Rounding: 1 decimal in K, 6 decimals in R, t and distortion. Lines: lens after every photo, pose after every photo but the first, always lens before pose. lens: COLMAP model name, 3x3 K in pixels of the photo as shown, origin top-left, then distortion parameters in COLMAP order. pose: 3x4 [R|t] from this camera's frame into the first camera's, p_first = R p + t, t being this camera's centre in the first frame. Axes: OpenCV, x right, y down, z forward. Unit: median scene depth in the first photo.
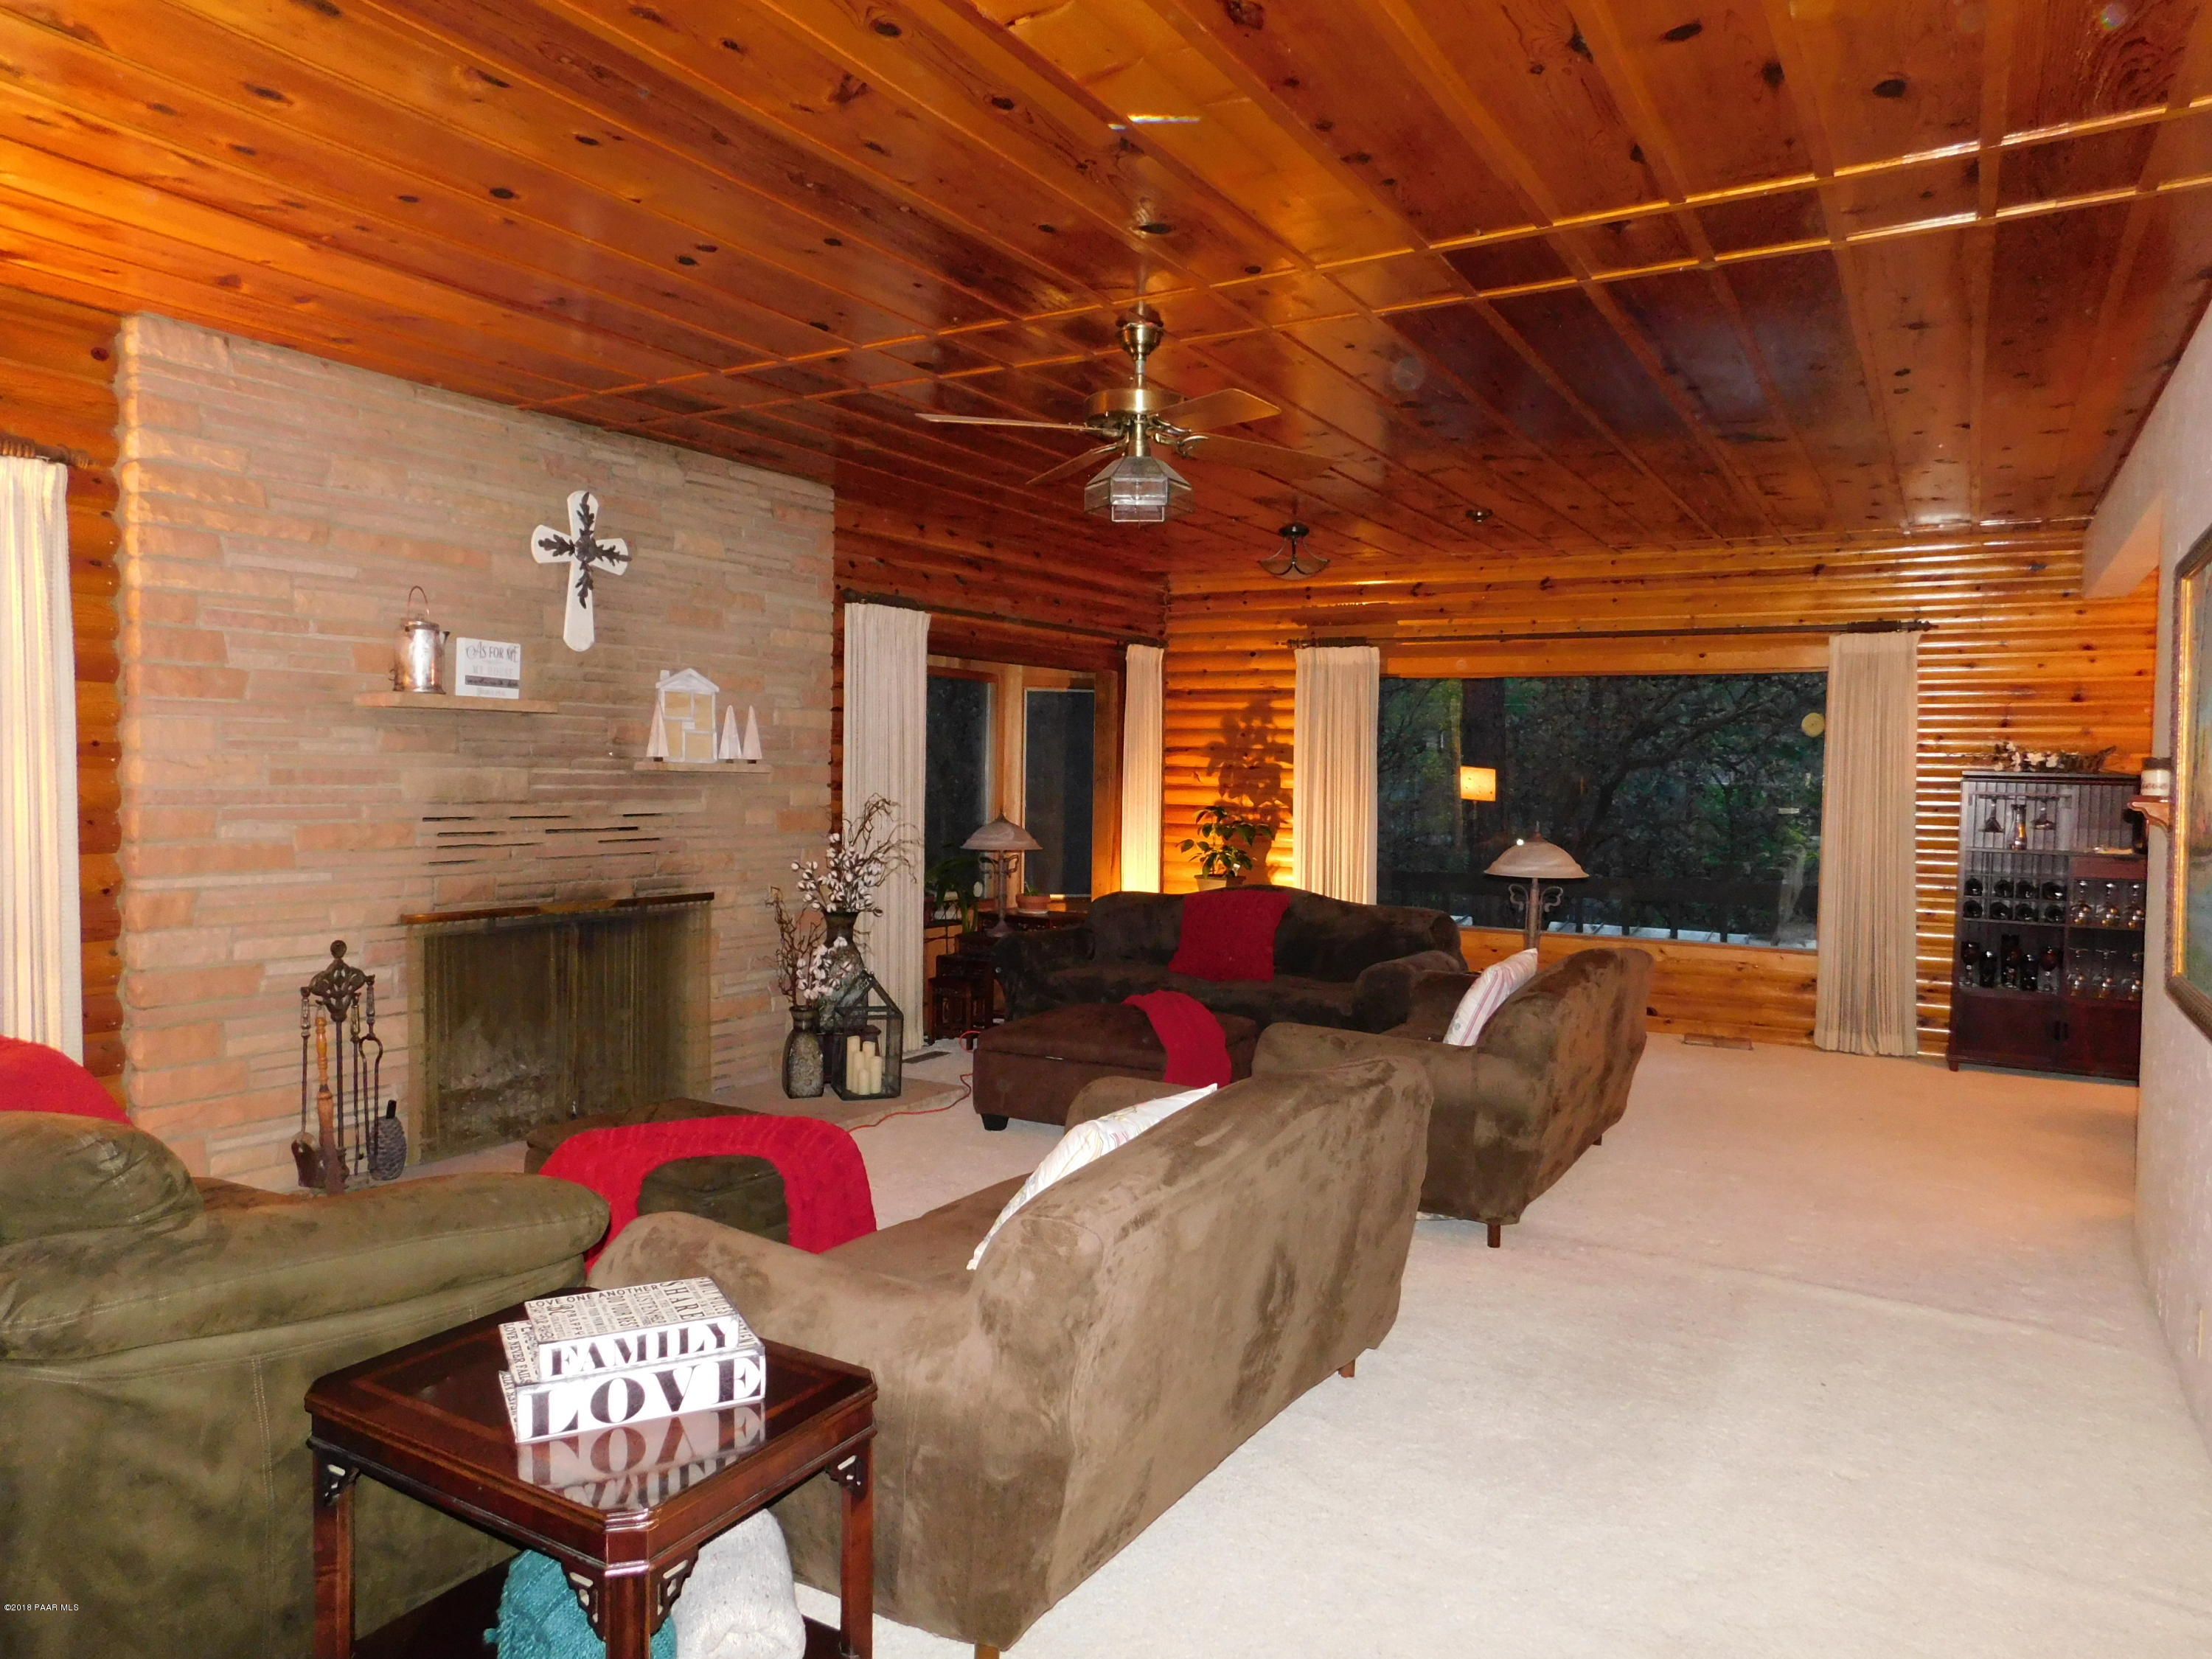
lens RADIAL K [[1427.4, 0, 1106.0], [0, 1427.4, 829.5], [0, 0, 1]] dist [-0.085260, 0.044117]
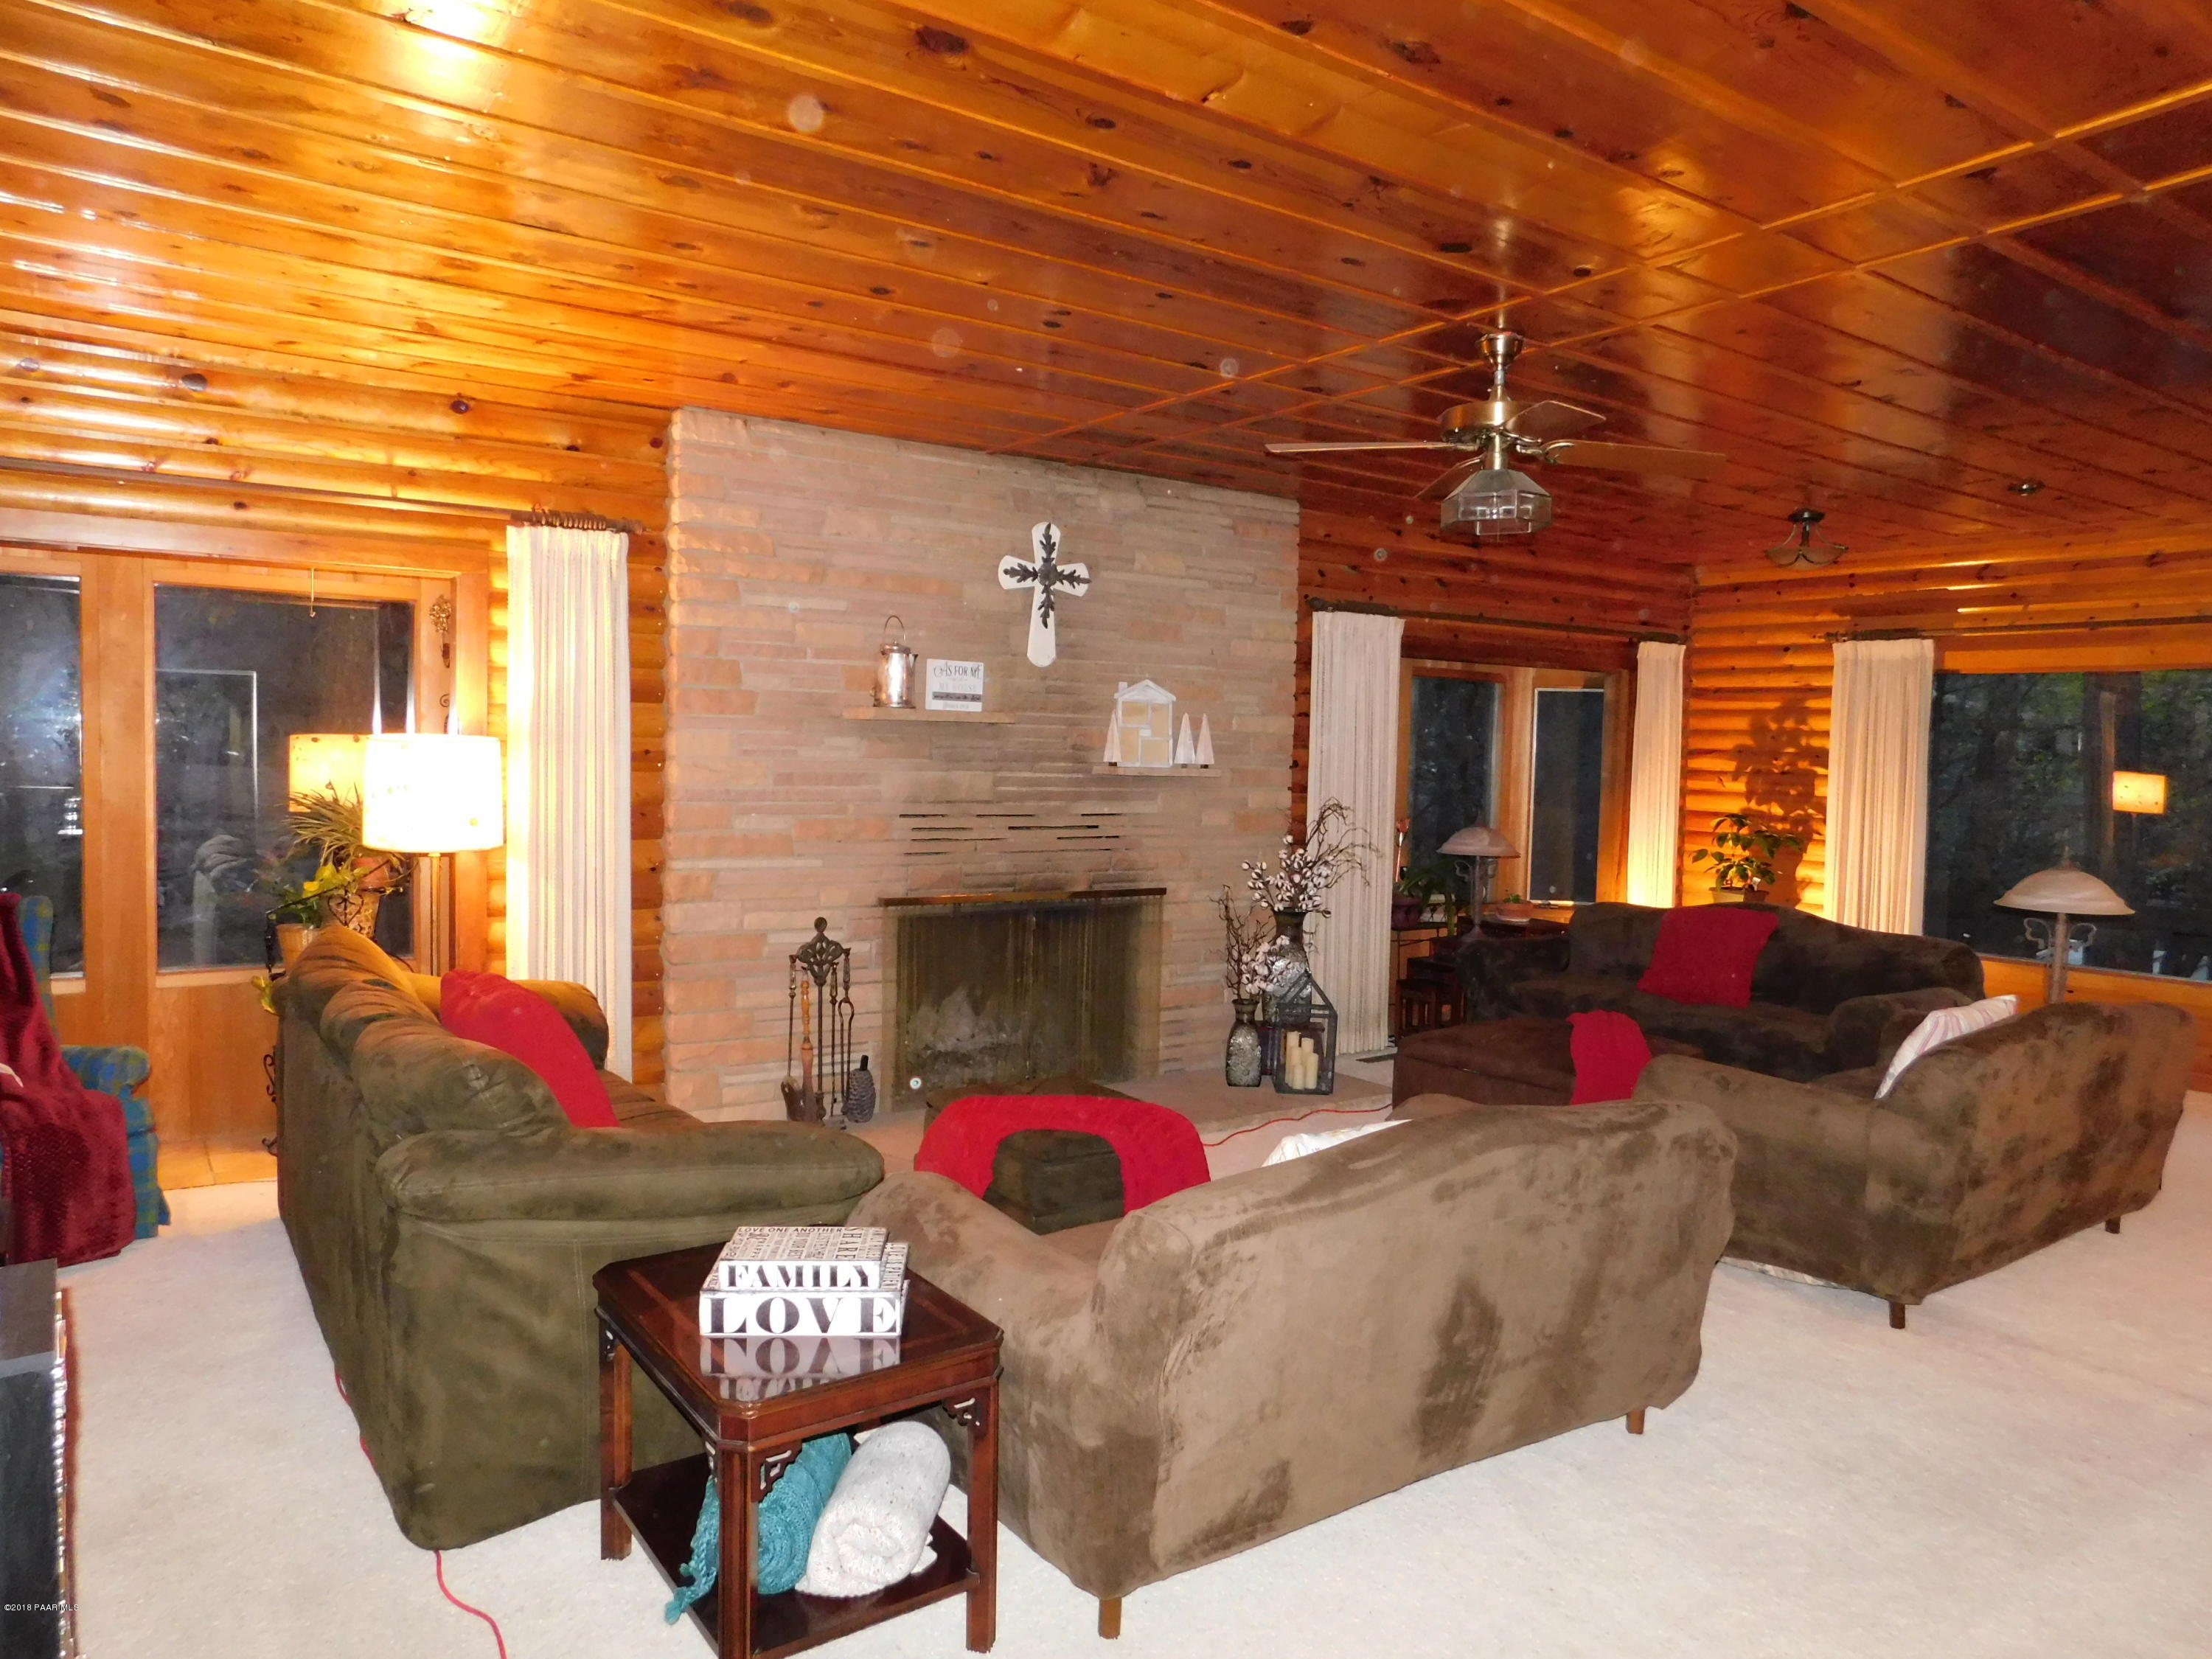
lens RADIAL K [[1427.4, 0, 1106.0], [0, 1427.4, 829.5], [0, 0, 1]] dist [-0.085260, 0.044117]
pose [[0.911168, 0.027945, -0.411086, 0.164231], [-0.024802, 0.999608, 0.012980, -0.016738], [0.411288, -0.001632, 0.911504, -0.003745]]
